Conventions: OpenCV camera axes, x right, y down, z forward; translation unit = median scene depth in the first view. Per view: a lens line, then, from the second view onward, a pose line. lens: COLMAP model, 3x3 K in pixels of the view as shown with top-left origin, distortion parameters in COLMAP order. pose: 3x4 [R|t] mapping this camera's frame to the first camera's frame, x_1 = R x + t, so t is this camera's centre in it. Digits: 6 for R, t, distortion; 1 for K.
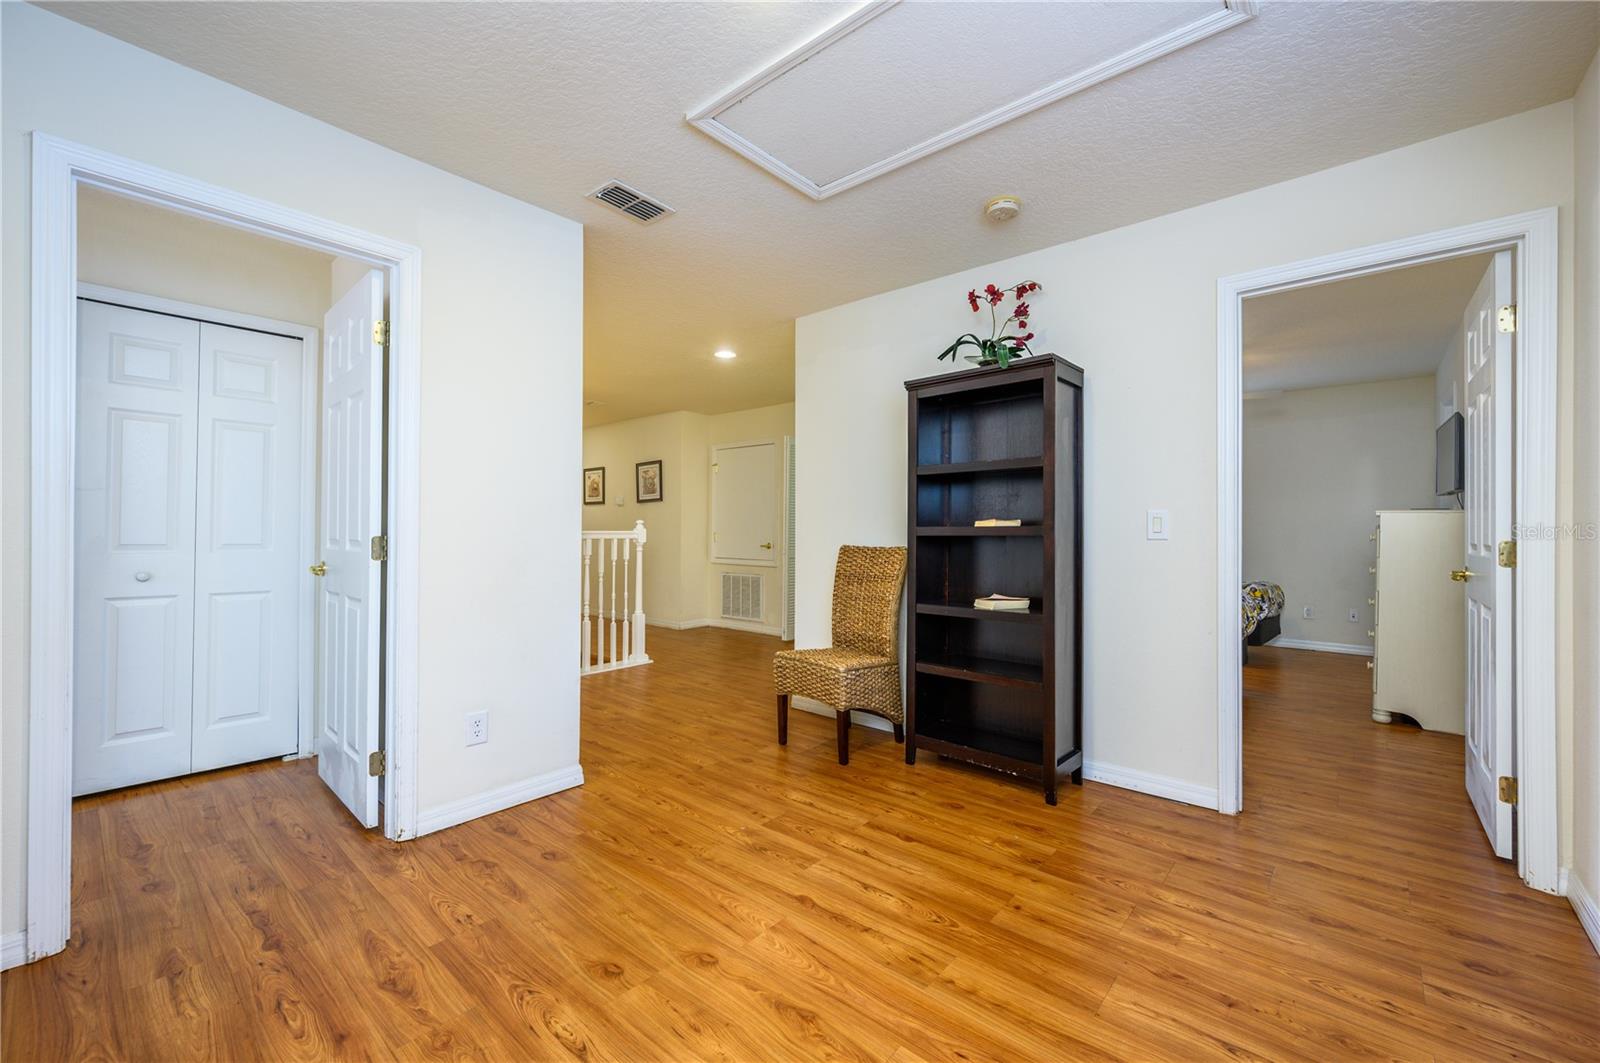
lens RADIAL K [[636.2, 0, 805.7], [0, 636.2, 532.8], [0, 0, 1]] dist [-0.000426, -0.000270]
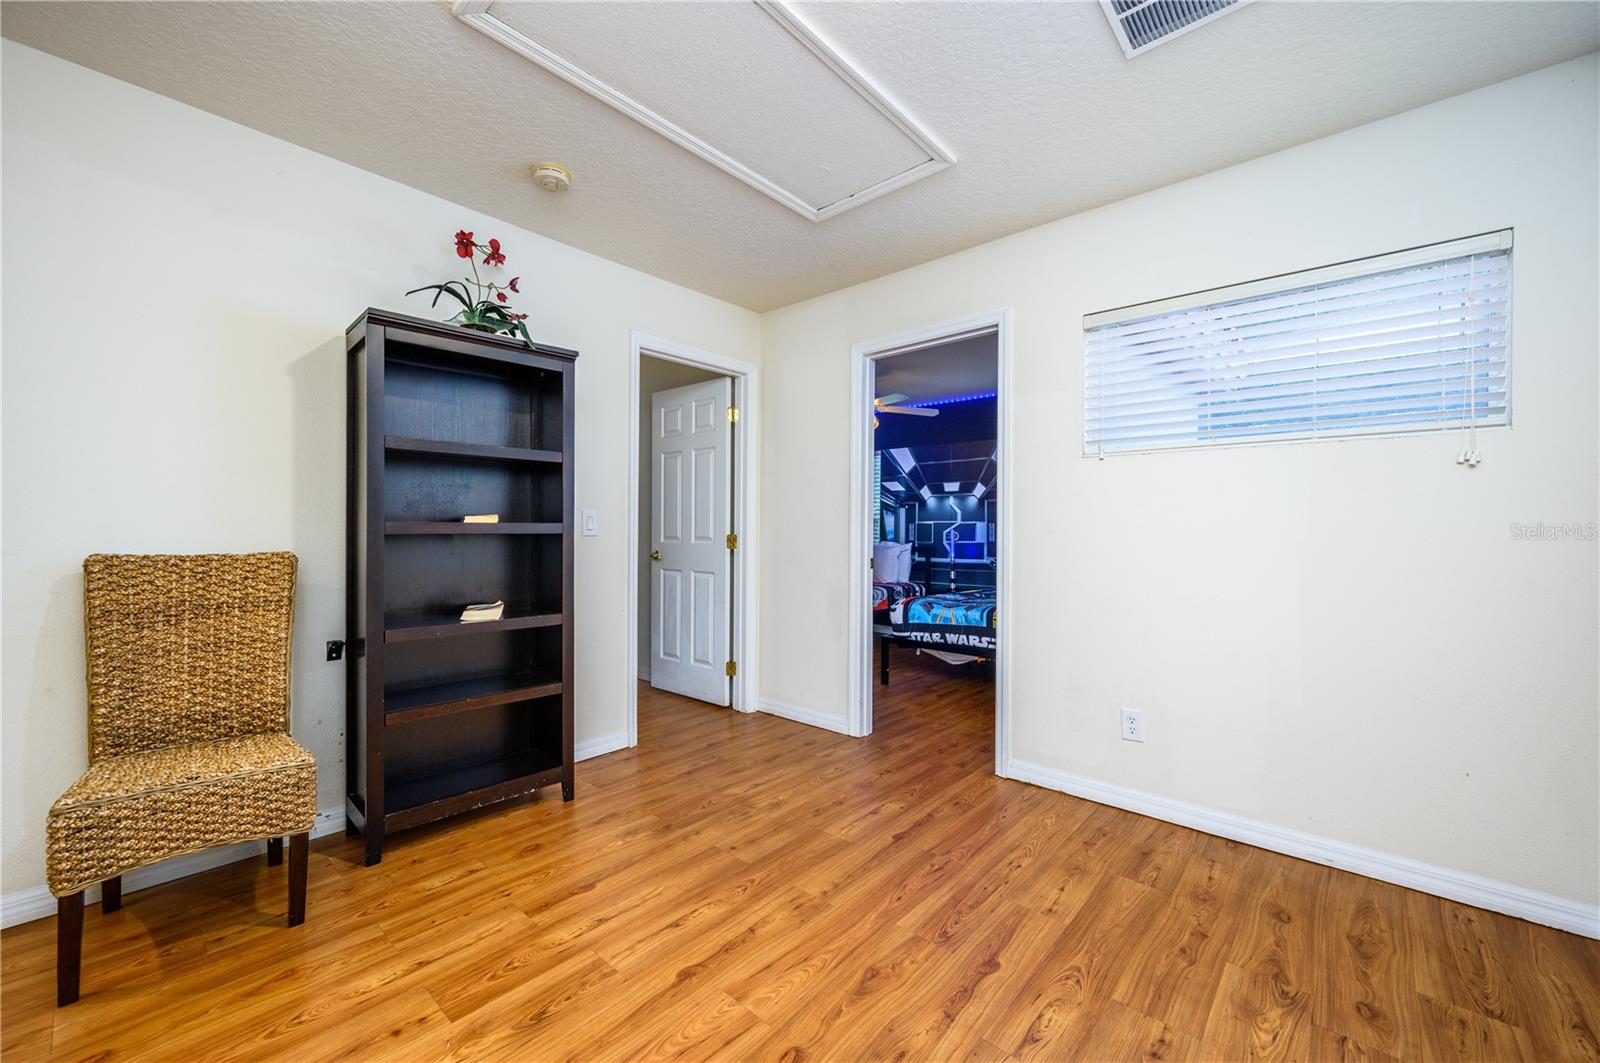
lens RADIAL K [[636.2, 0, 805.7], [0, 636.2, 532.8], [0, 0, 1]] dist [-0.000426, -0.000270]
pose [[0.021768, -0.008642, 0.999726, -0.742584], [-0.001323, 0.999962, 0.008673, -0.004435], [-0.999762, -0.001511, 0.021756, 0.746482]]
